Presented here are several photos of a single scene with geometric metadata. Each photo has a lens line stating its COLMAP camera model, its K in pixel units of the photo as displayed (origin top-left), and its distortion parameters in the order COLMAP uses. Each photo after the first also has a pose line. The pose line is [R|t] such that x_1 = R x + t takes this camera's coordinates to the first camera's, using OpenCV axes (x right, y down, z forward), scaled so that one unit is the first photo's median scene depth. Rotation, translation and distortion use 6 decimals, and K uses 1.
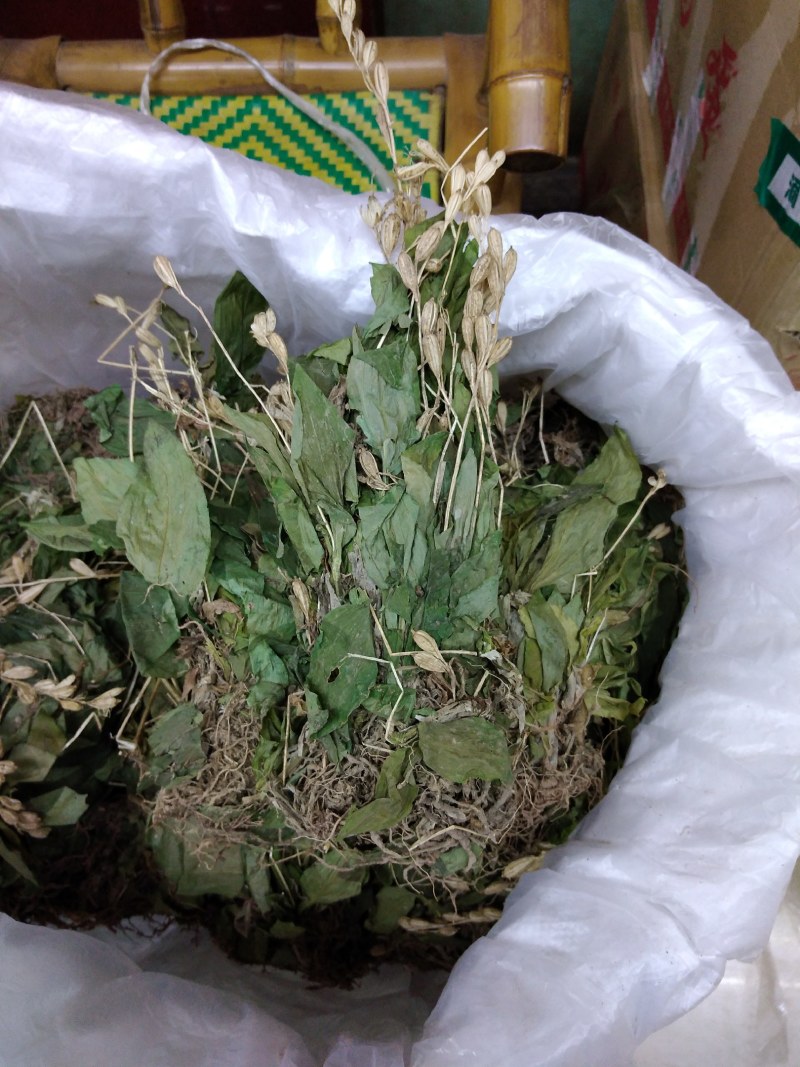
lens RADIAL K [[912.0, 0, 400.0], [0, 912.0, 533.5], [0, 0, 1]] dist [0.073975, -0.159060]
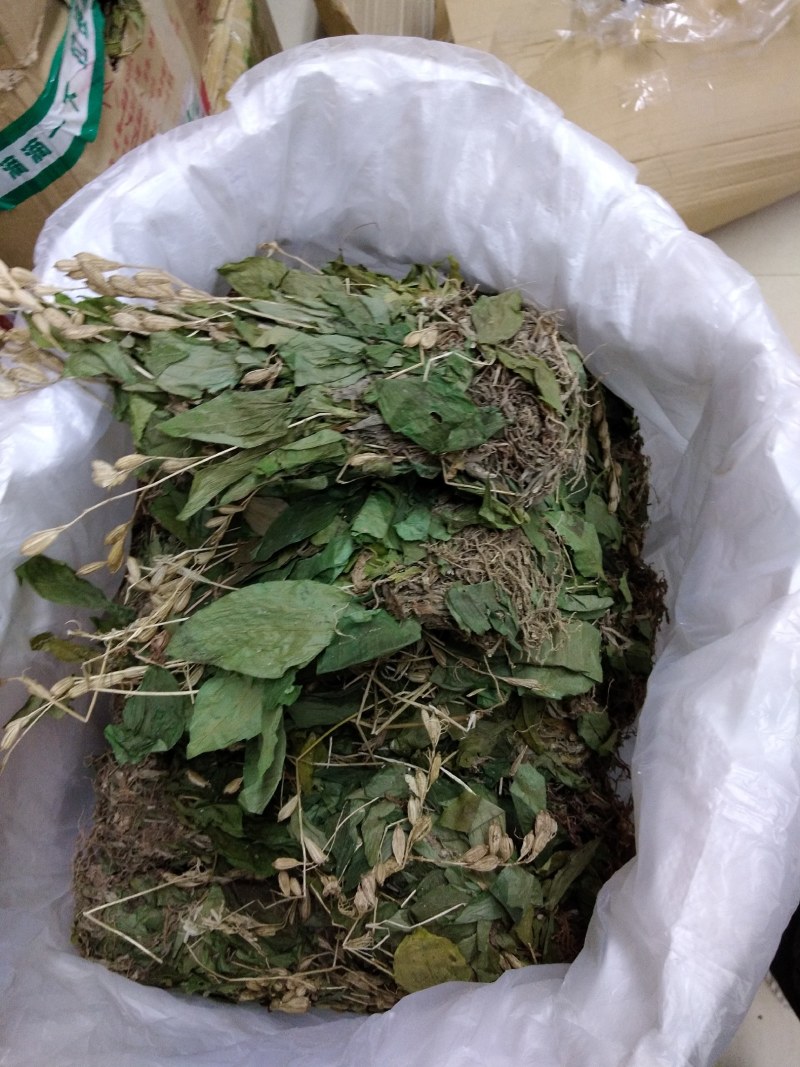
lens RADIAL K [[912.0, 0, 400.0], [0, 912.0, 533.5], [0, 0, 1]] dist [0.073975, -0.159060]
pose [[0.030481, -0.920872, 0.388672, -0.612238], [0.973255, 0.115926, 0.198334, -0.099248], [-0.227697, 0.372232, 0.899776, -0.001889]]
